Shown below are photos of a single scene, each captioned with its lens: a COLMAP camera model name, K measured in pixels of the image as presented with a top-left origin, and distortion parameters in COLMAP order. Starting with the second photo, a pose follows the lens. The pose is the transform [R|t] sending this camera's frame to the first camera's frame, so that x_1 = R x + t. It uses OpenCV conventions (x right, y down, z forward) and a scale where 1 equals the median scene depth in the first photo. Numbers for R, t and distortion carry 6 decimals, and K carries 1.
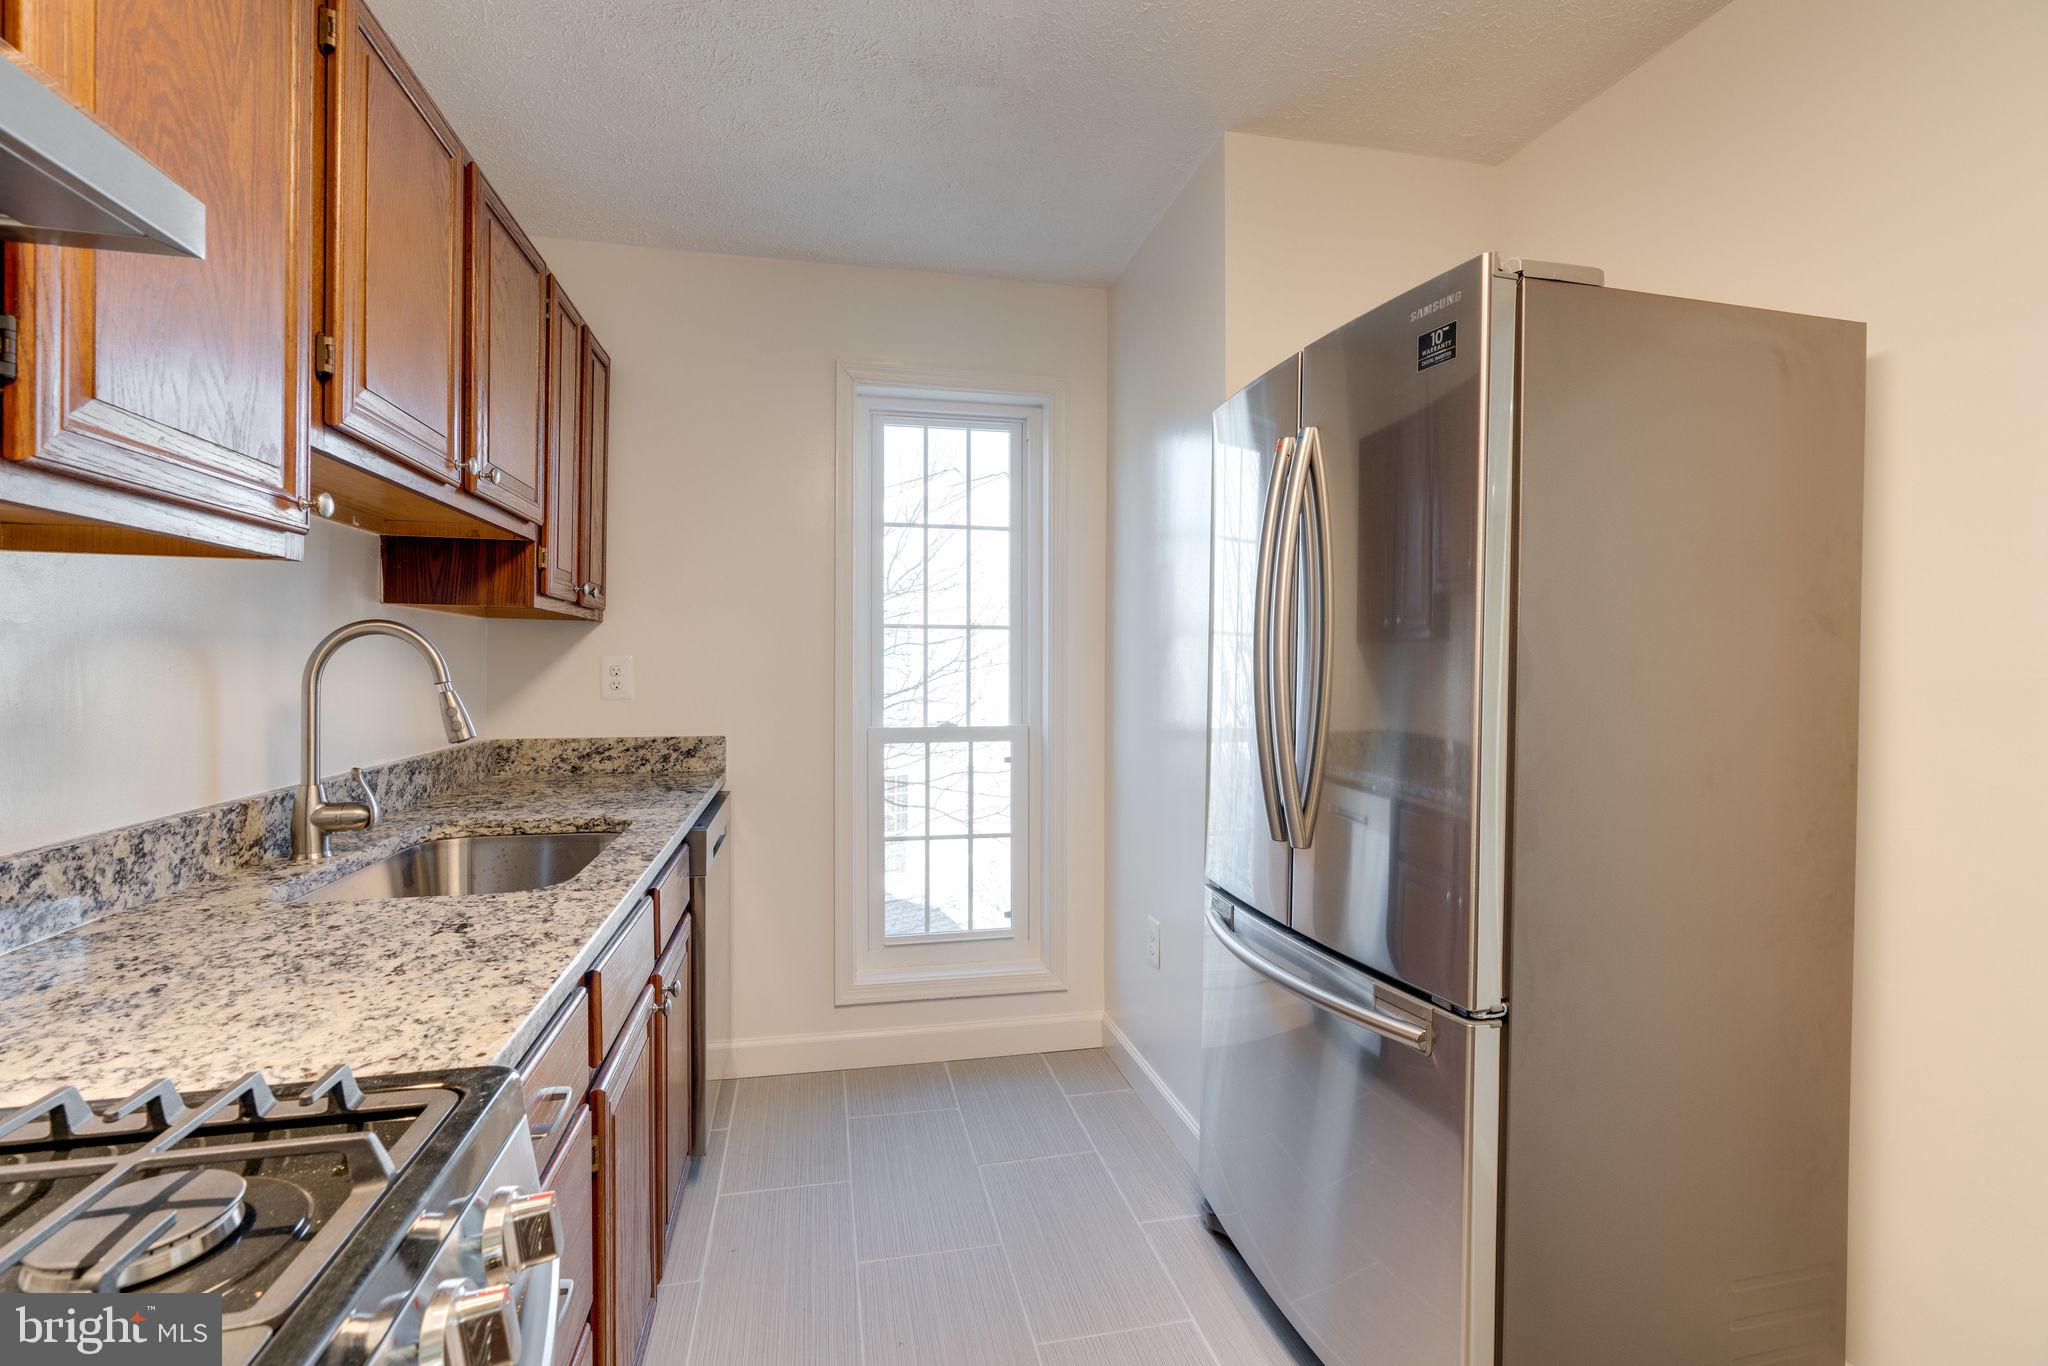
lens RADIAL K [[912.6, 0, 1006.5], [0, 912.6, 669.5], [0, 0, 1]] dist [-0.004177, 0.001396]
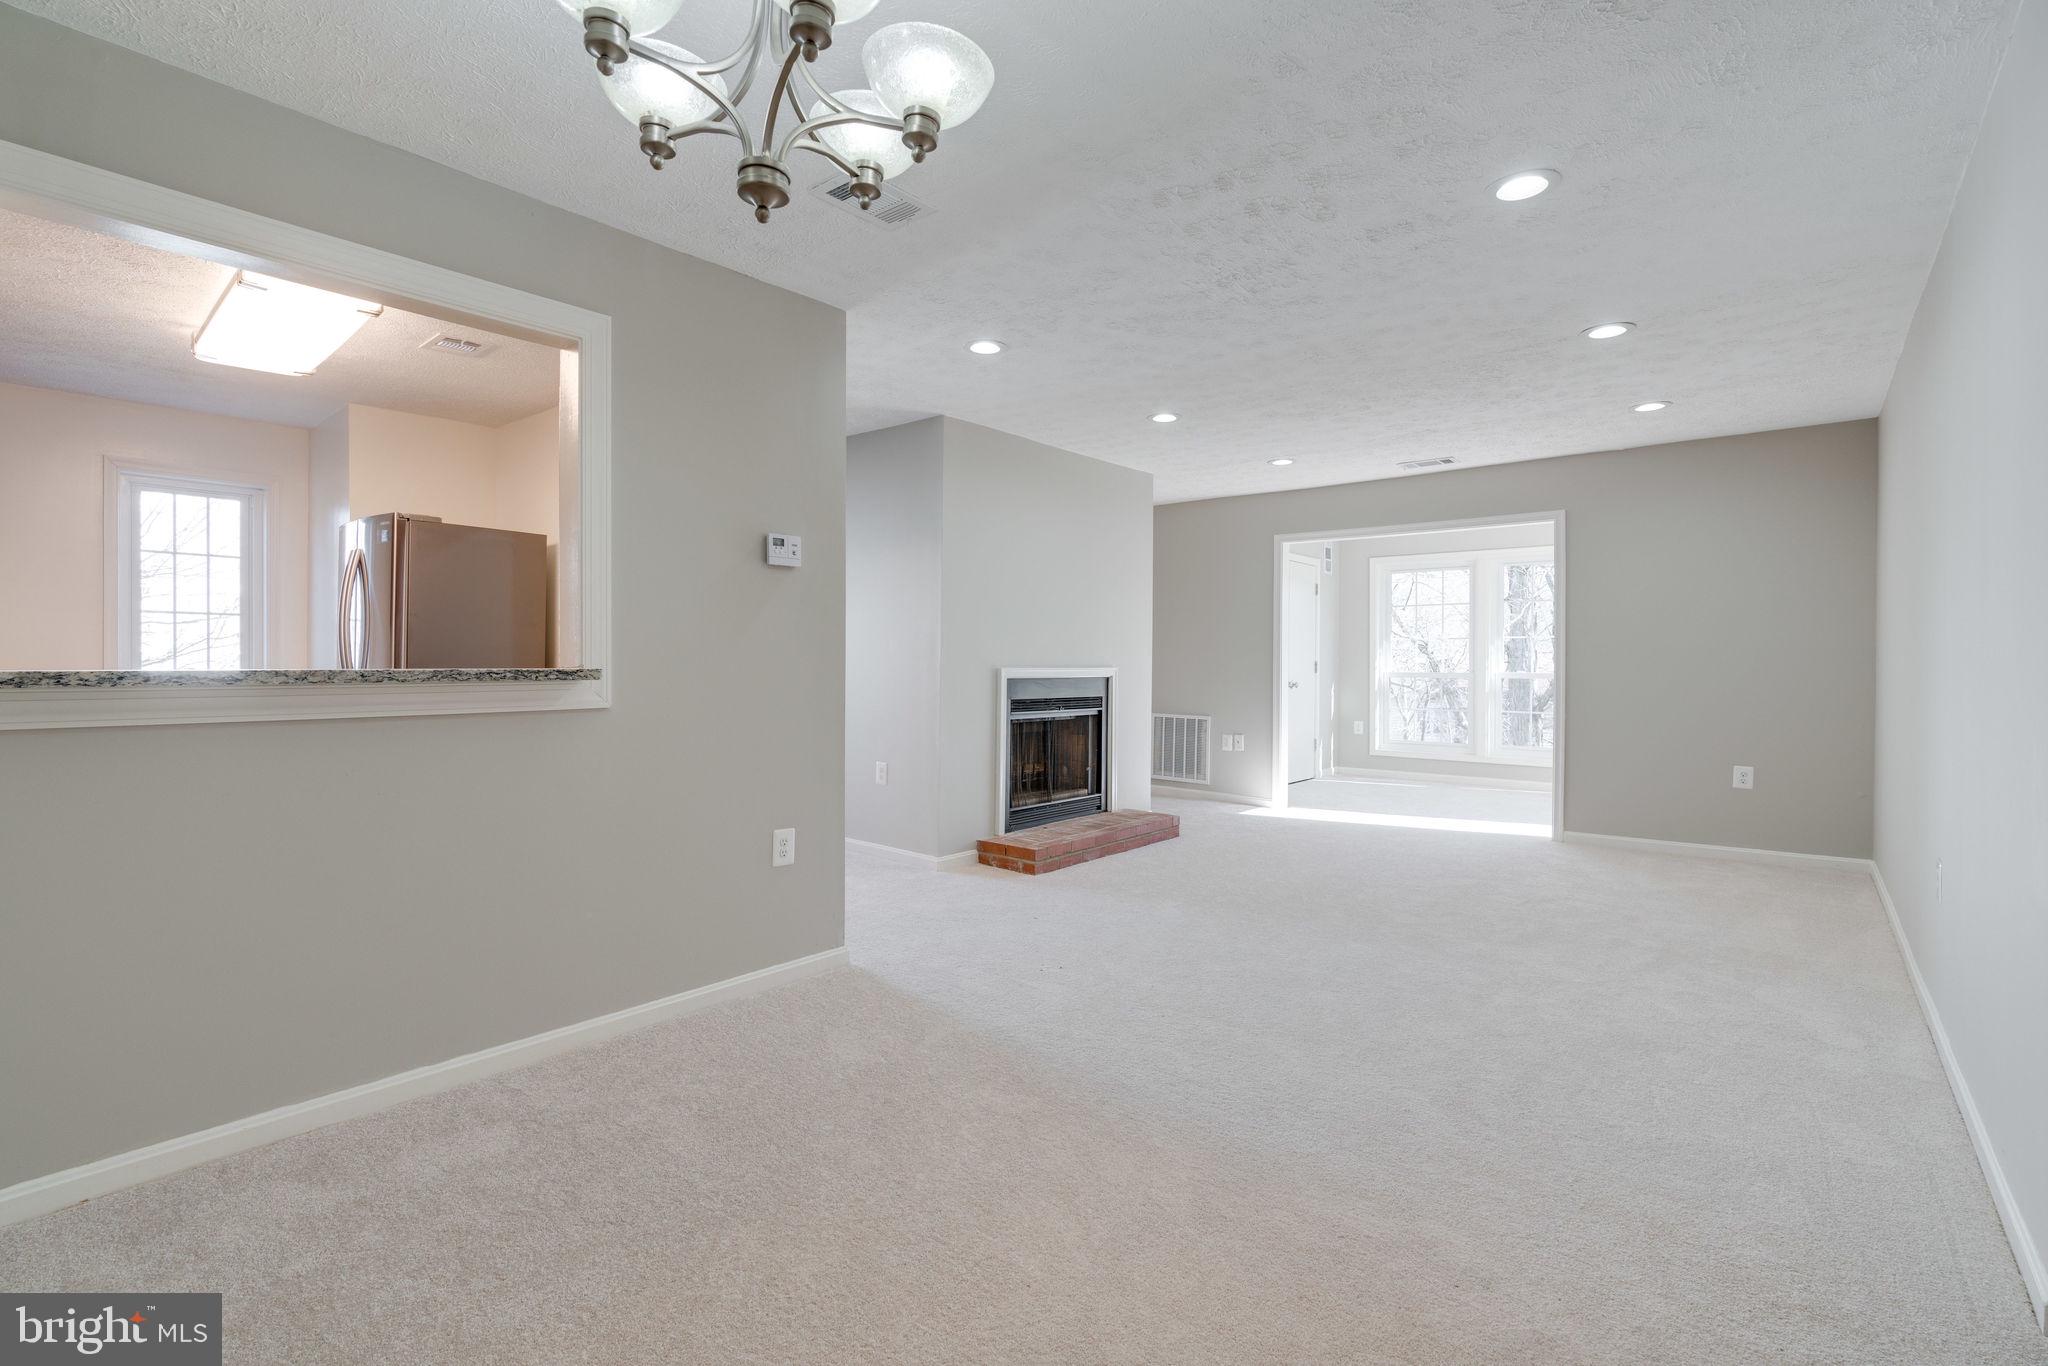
lens RADIAL K [[919.5, 0, 1018.5], [0, 919.5, 668.1], [0, 0, 1]] dist [-0.011742, 0.001231]
pose [[0.792262, -0.001729, 0.610178, 0.136817], [-0.003830, 0.999962, 0.007807, 0.041475], [-0.610169, -0.008522, 0.792226, -1.472397]]
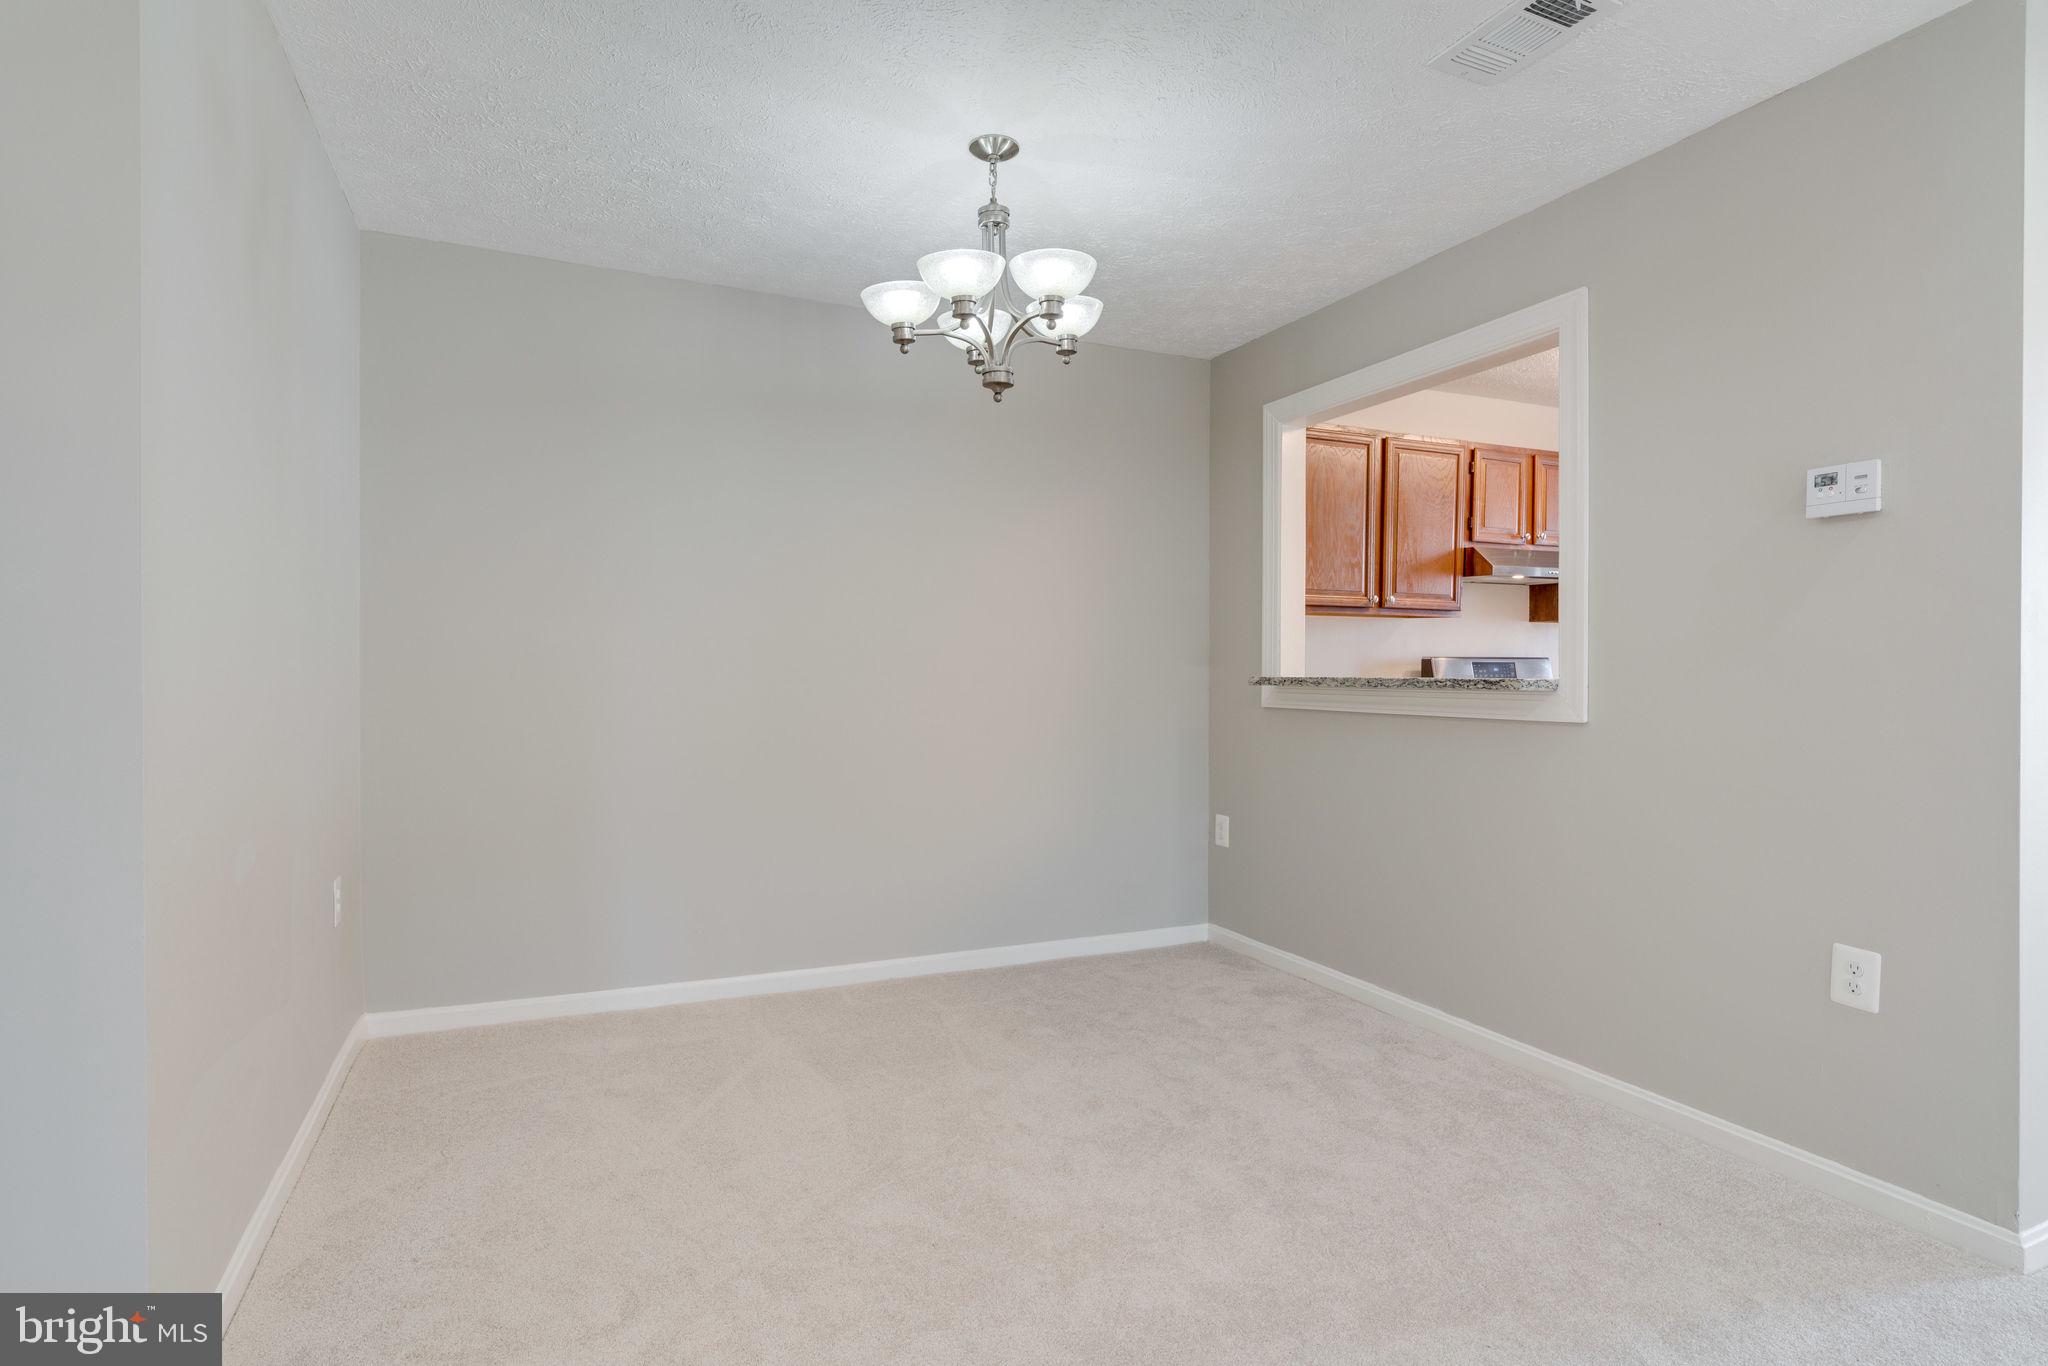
lens RADIAL K [[989.0, 0, 1012.0], [0, 989.0, 672.0], [0, 0, 1]] dist [-0.010387, 0.003771]
pose [[0.226815, 0.001342, -0.973937, 1.272993], [-0.002054, 0.999997, 0.000900, 0.044720], [0.973936, 0.001796, 0.226817, -1.151278]]
